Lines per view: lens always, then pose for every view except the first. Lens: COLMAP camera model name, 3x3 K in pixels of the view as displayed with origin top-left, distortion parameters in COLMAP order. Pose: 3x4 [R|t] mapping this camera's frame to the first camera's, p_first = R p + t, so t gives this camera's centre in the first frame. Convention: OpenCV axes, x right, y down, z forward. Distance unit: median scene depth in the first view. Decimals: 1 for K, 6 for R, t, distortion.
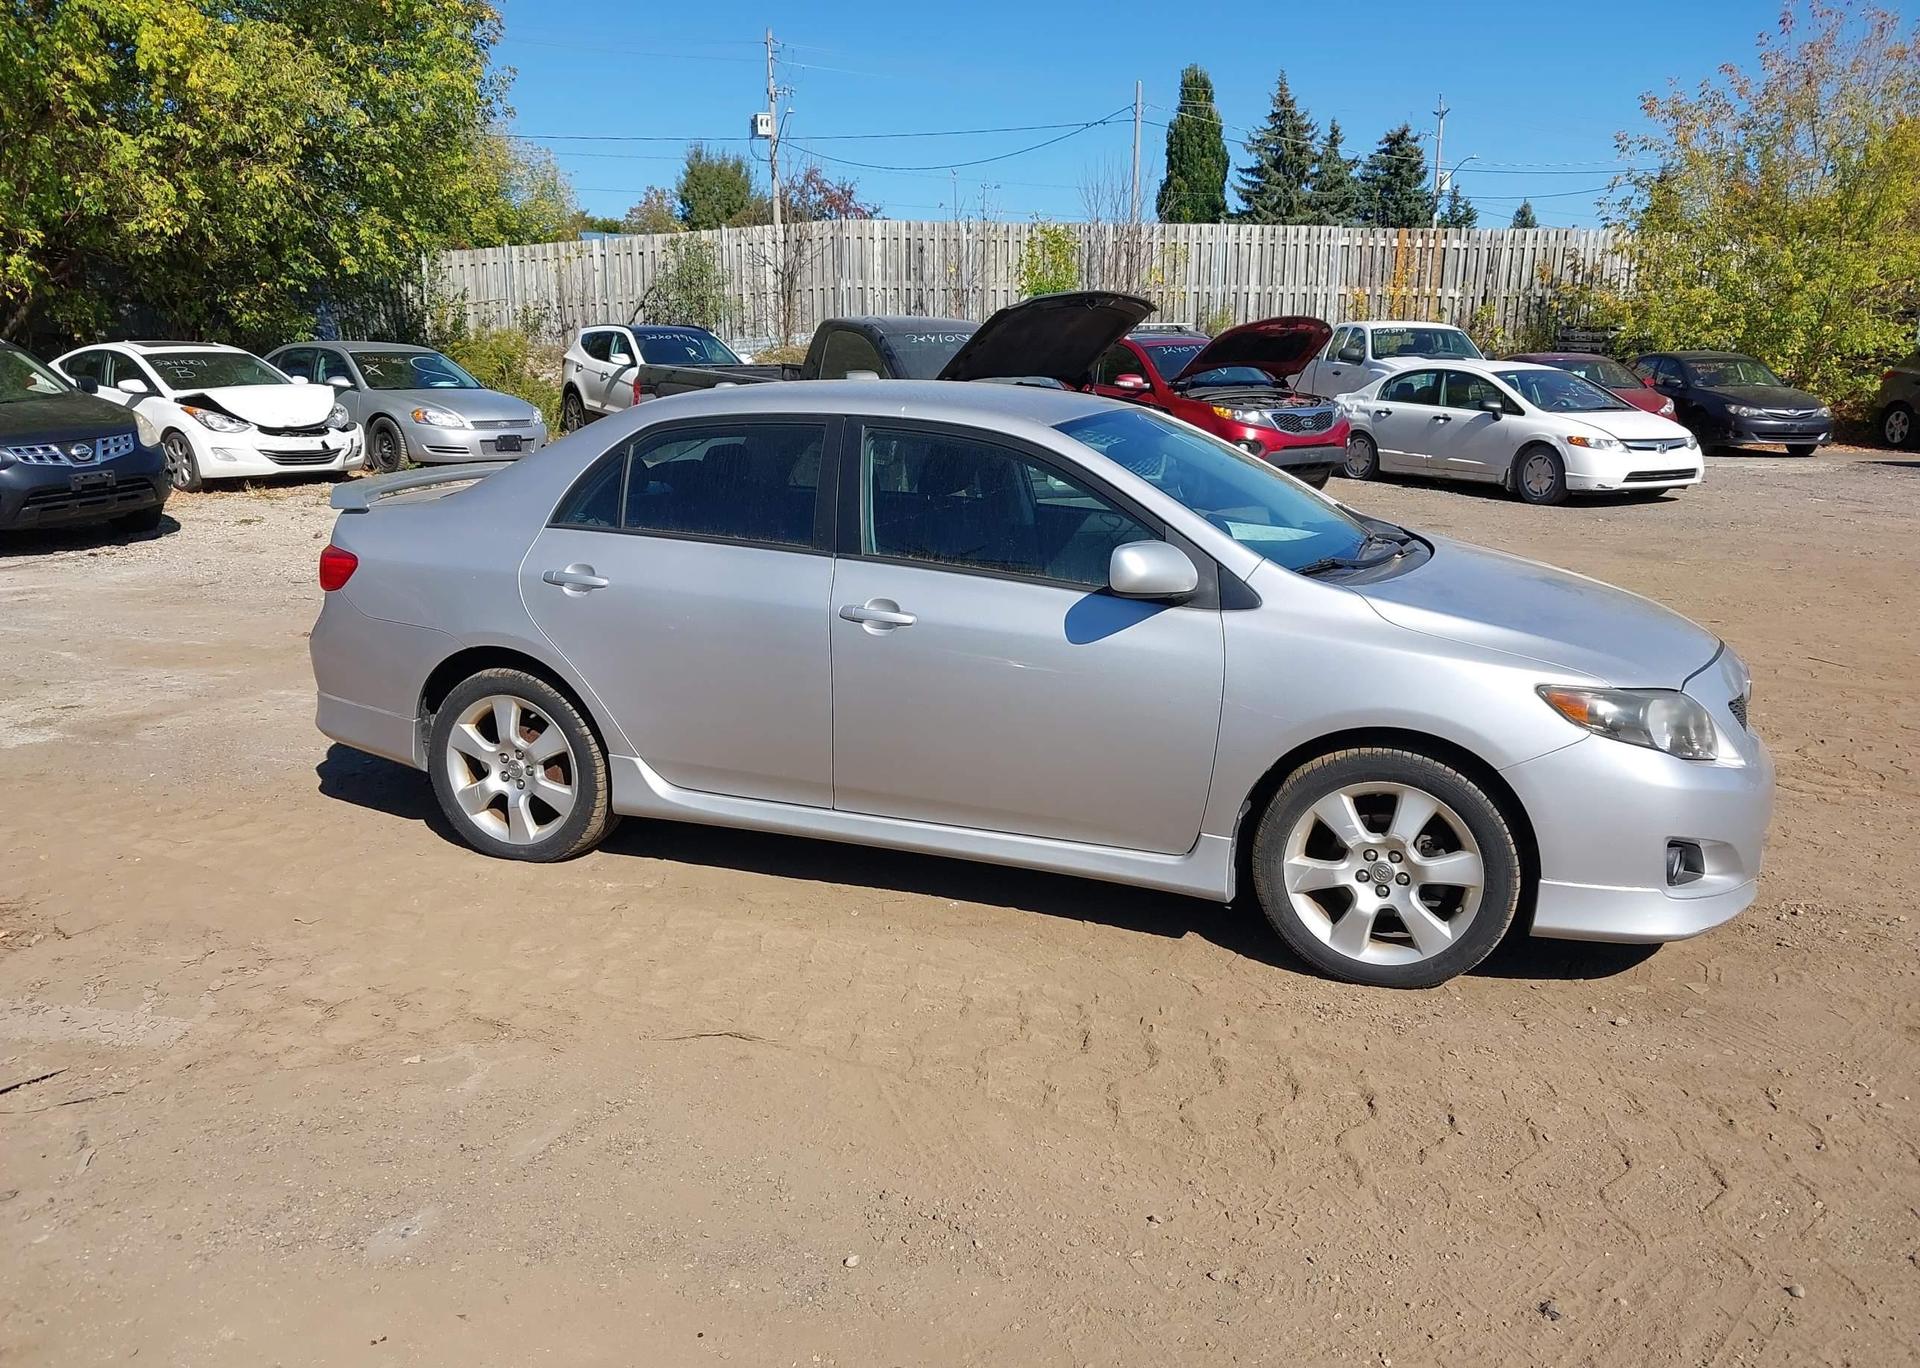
lens RADIAL K [[1553.8, 0, 954.3], [0, 1553.8, 690.7], [0, 0, 1]] dist [0.004589, -0.006661]
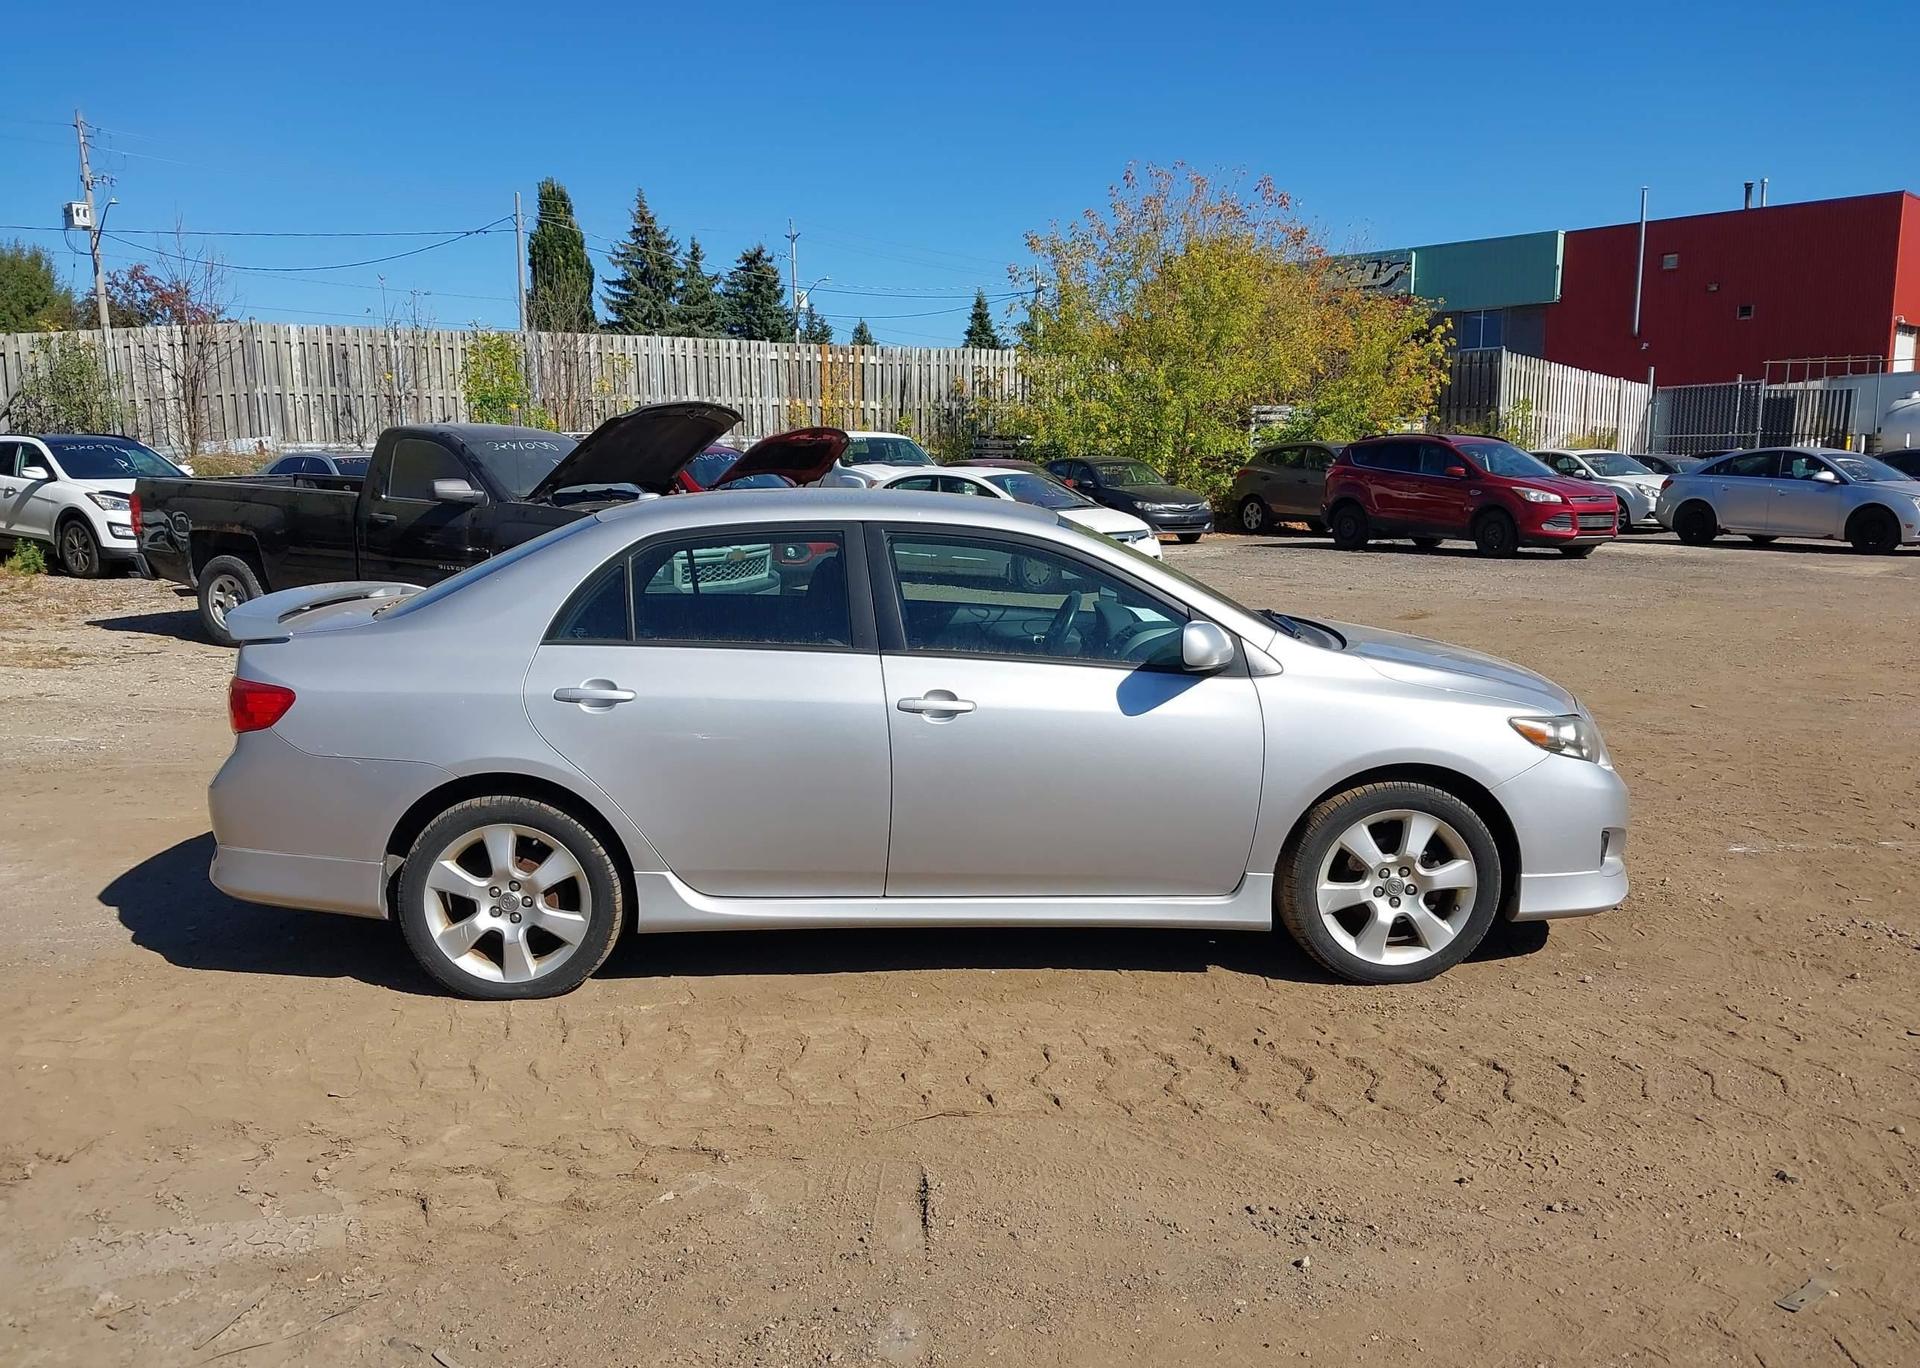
lens RADIAL K [[1553.8, 0, 962.5], [0, 1553.8, 685.0], [0, 0, 1]] dist [0.004589, -0.006661]
pose [[0.914558, -0.067460, 0.398788, -0.122097], [0.095256, 0.994182, -0.050275, -0.002042], [-0.393076, 0.083966, 0.915664, 0.006513]]
